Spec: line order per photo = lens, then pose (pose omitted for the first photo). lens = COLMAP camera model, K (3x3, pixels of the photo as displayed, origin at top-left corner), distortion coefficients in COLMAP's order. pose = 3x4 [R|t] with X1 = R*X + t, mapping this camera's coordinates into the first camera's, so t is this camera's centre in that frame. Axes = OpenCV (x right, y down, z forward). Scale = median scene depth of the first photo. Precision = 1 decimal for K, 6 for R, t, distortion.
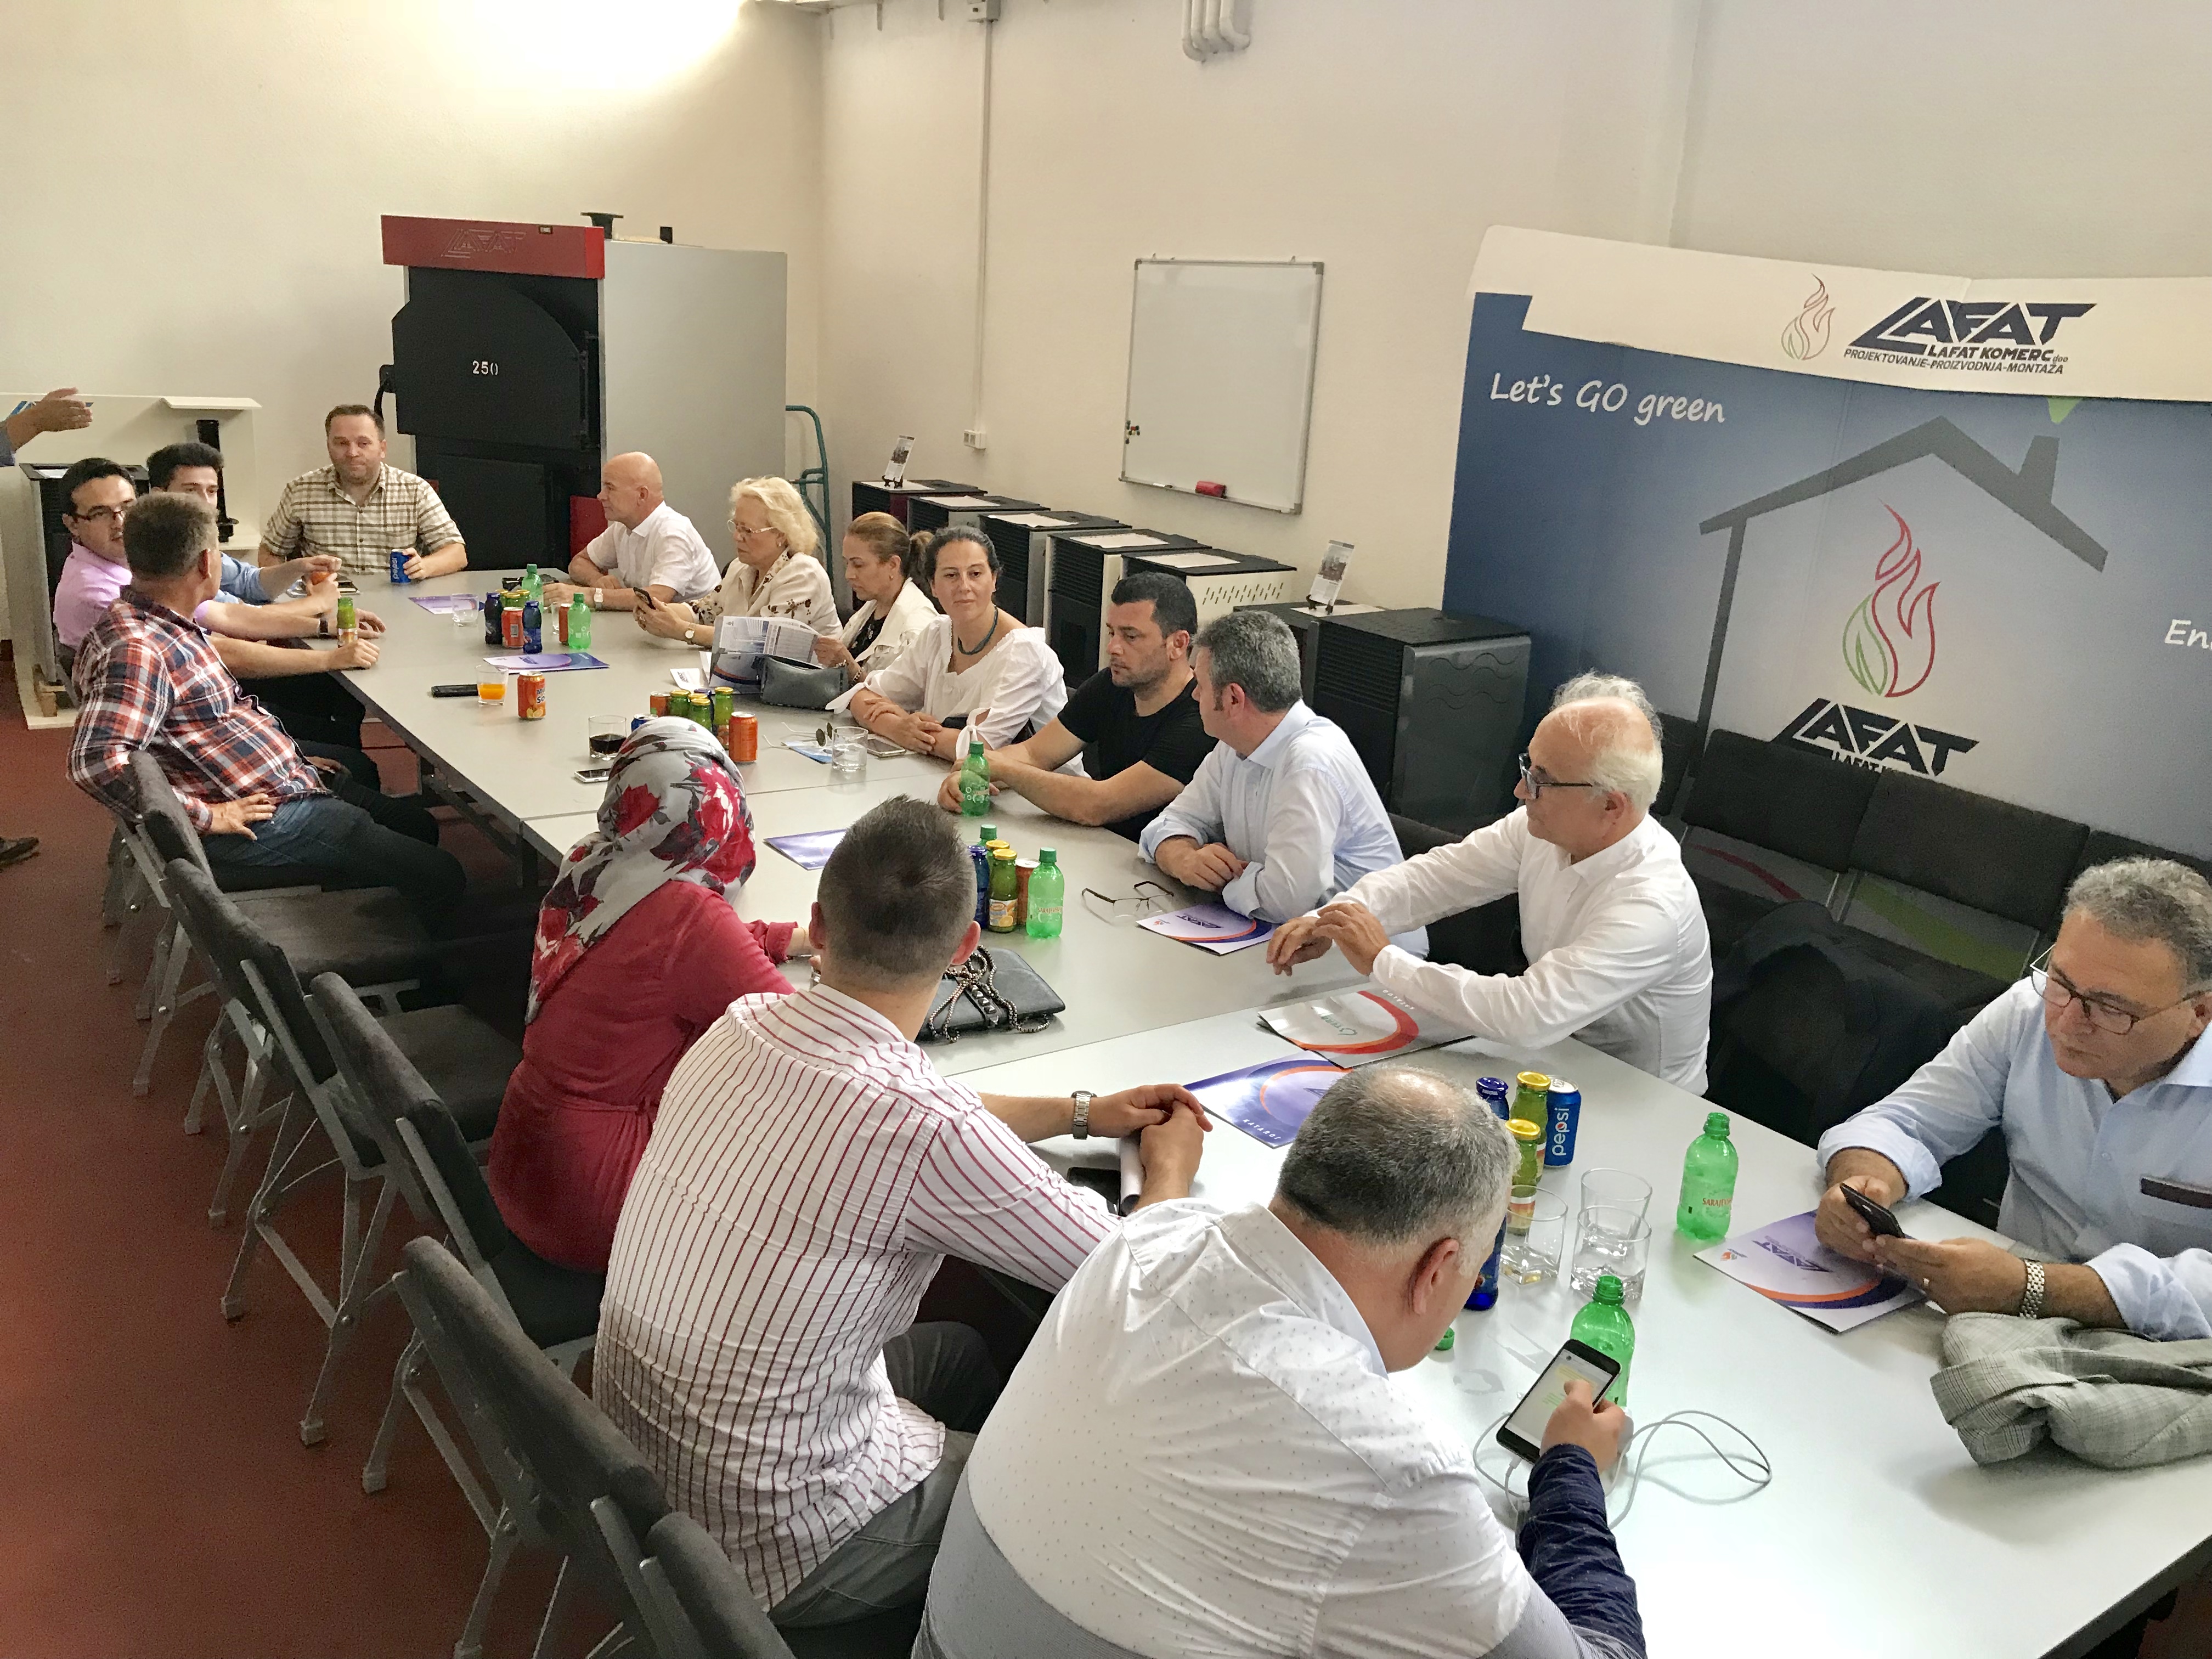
lens RADIAL K [[1875.3, 0, 1103.4], [0, 1875.3, 831.5], [0, 0, 1]] dist [0.017971, -0.006882]
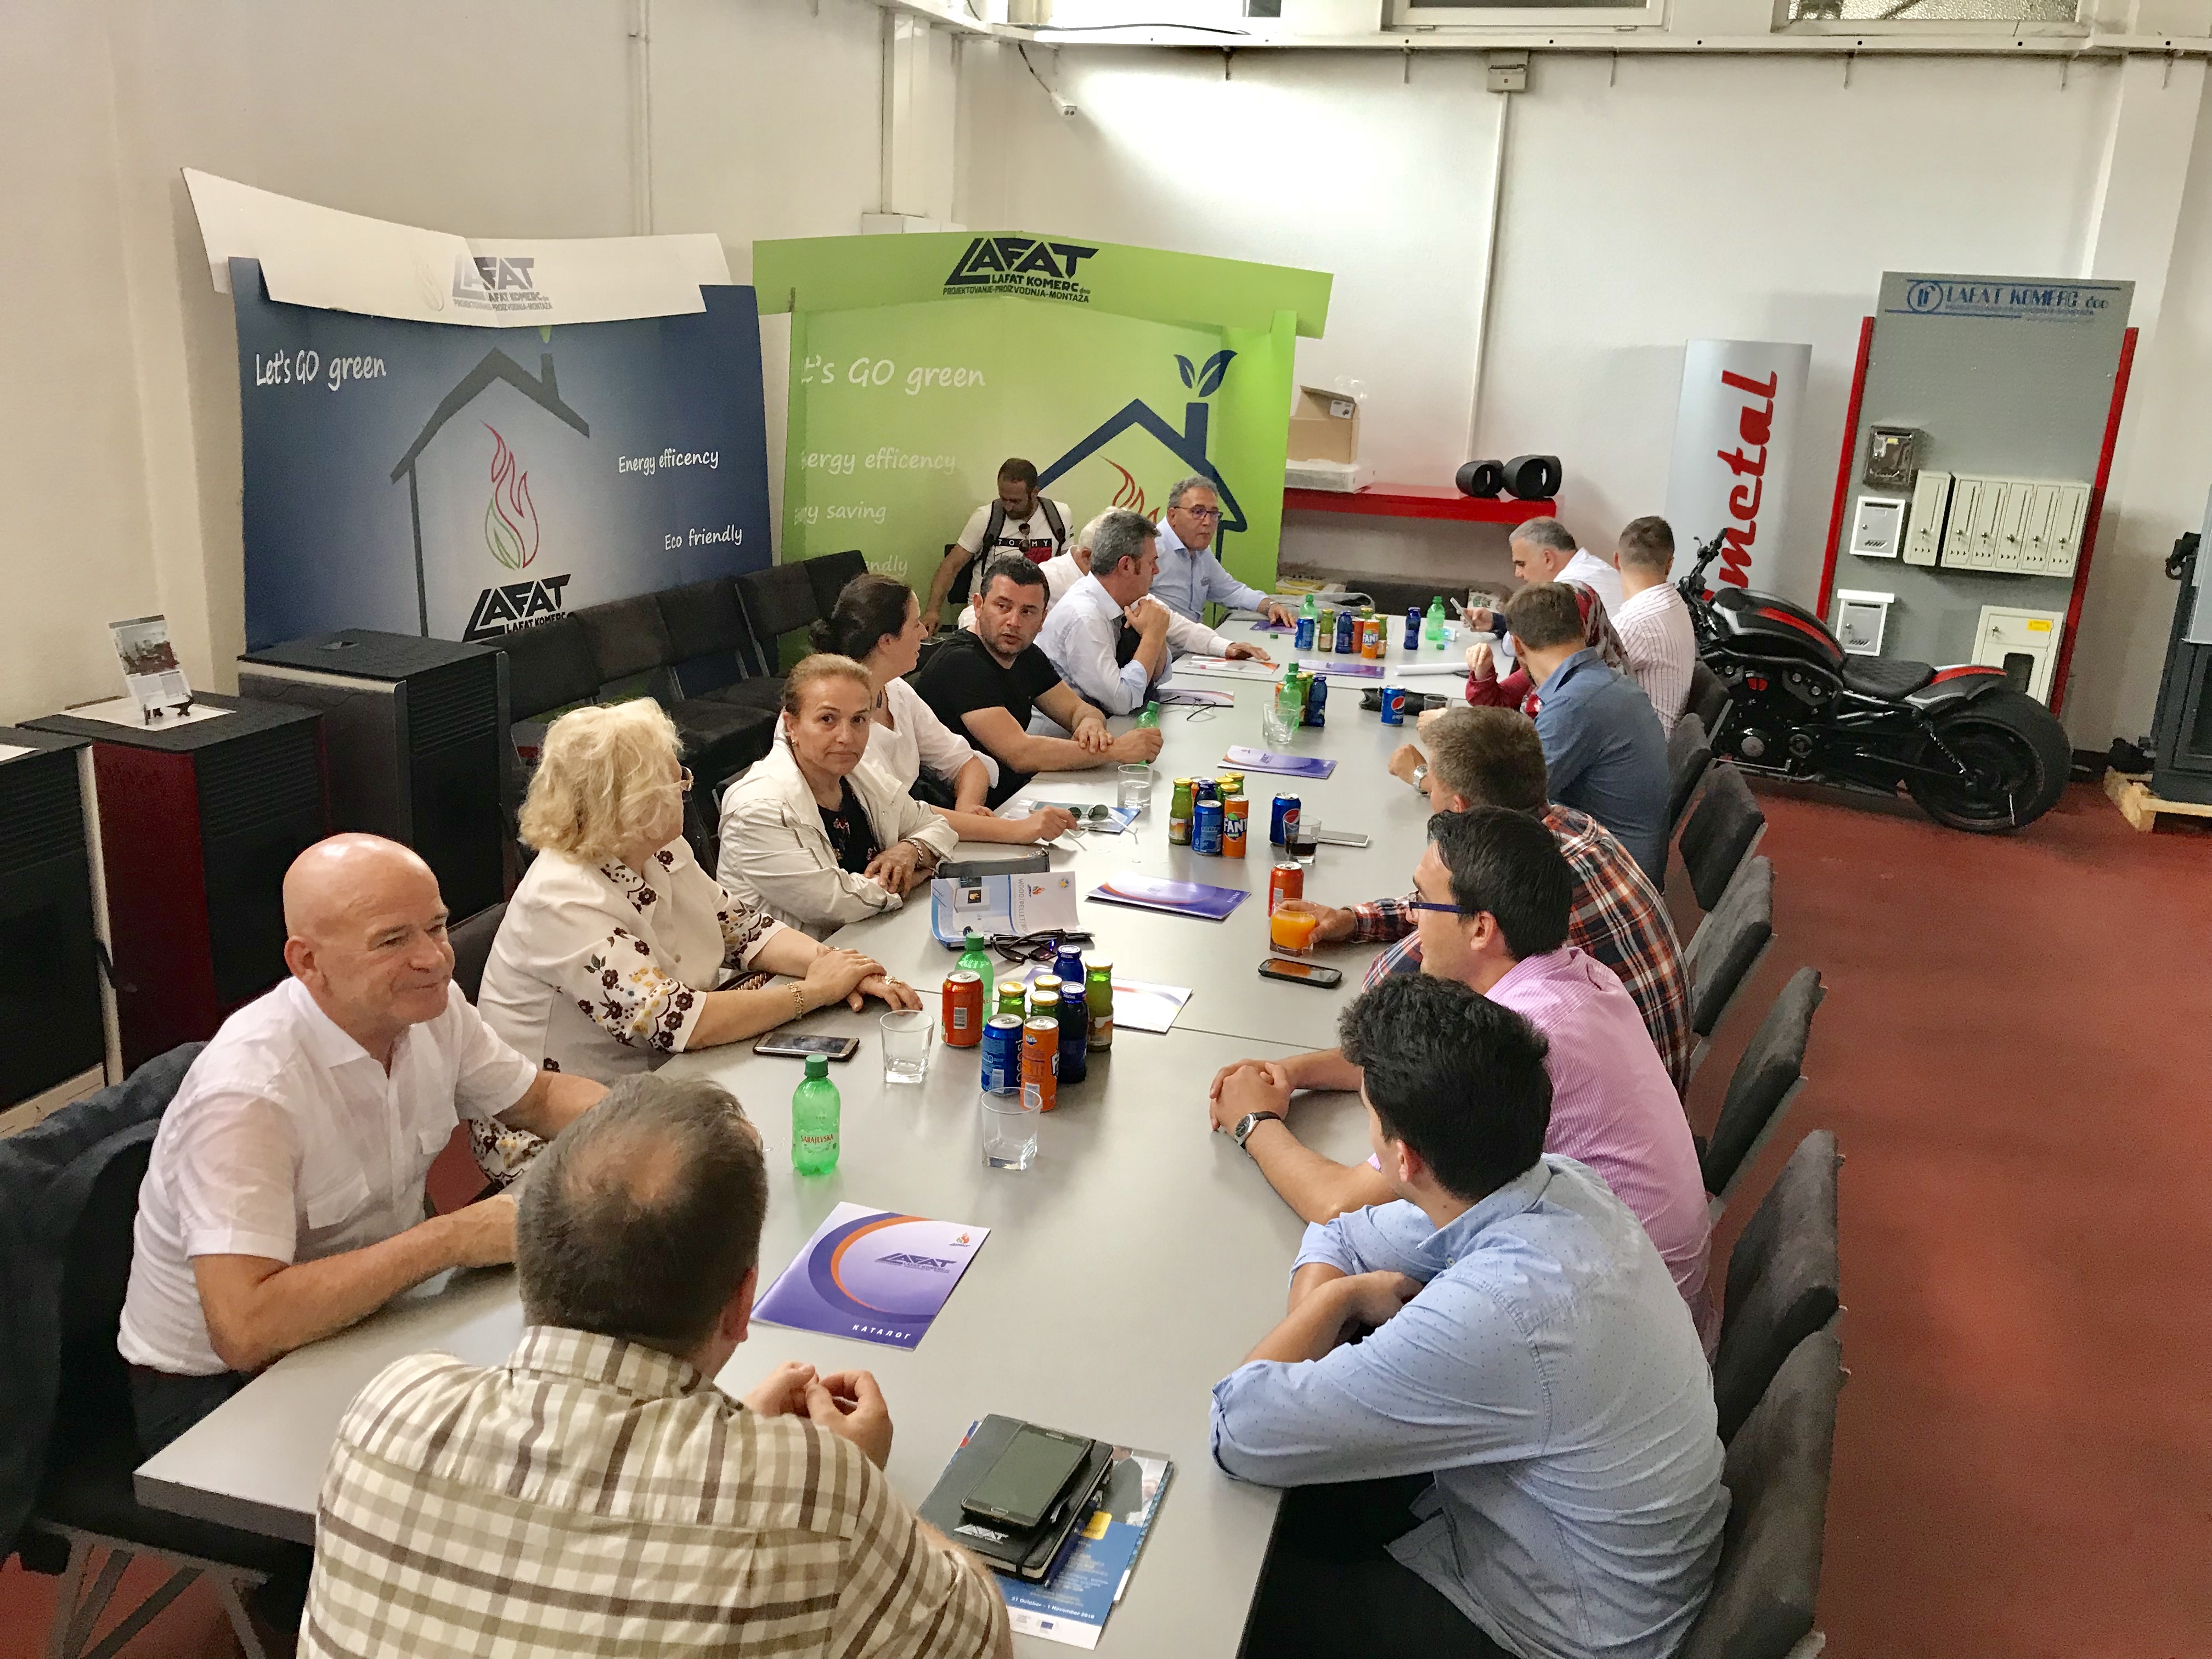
lens RADIAL K [[1875.3, 0, 1104.4], [0, 1875.3, 830.4], [0, 0, 1]] dist [0.017971, -0.006882]
pose [[-0.639370, -0.291314, 0.711578, -0.787847], [0.139465, 0.866161, 0.479912, -0.466971], [-0.756145, 0.406081, -0.513169, 1.399533]]
